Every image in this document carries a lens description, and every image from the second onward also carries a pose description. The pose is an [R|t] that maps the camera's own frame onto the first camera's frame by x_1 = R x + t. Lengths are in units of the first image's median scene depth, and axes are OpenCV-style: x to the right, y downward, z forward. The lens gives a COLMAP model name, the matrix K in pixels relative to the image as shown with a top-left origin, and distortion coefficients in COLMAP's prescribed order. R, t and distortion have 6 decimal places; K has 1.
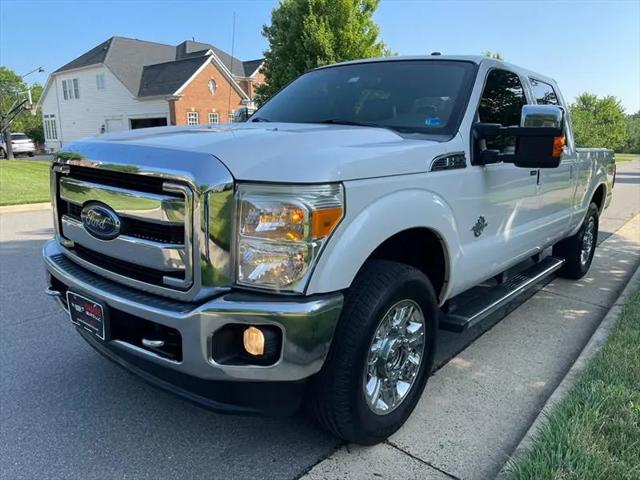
lens RADIAL K [[498.6, 0, 318.8], [0, 498.6, 239.4], [0, 0, 1]] dist [0.073320, -0.104870]
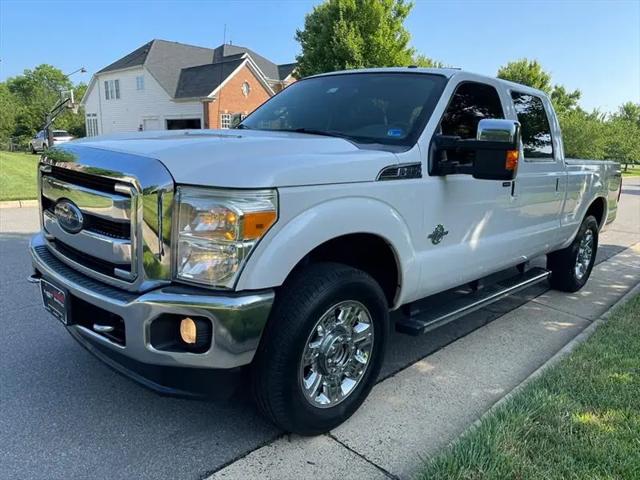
lens RADIAL K [[498.6, 0, 316.2], [0, 498.6, 239.4], [0, 0, 1]] dist [0.073320, -0.104870]
pose [[0.996852, 0.037465, -0.069880, 0.150761], [-0.037901, 0.999269, -0.004920, -0.001066], [0.069645, 0.007553, 0.997543, -0.054005]]
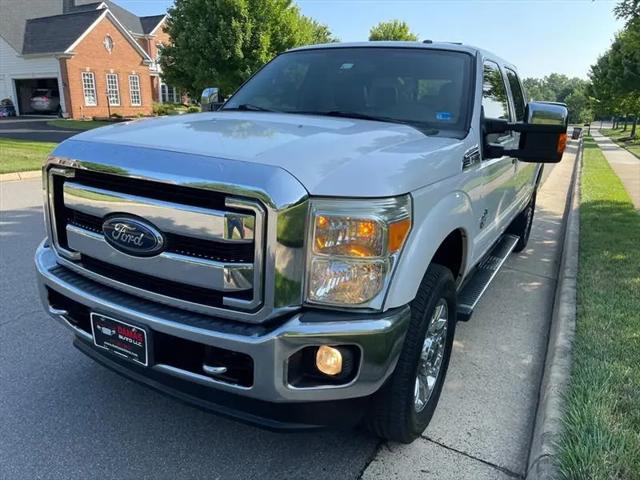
lens RADIAL K [[498.6, 0, 316.8], [0, 498.6, 241.0], [0, 0, 1]] dist [0.073320, -0.104870]
pose [[0.982662, -0.036359, 0.181804, -0.221176], [0.023230, 0.997000, 0.073828, -0.068706], [-0.183943, -0.068325, 0.980559, 0.048975]]
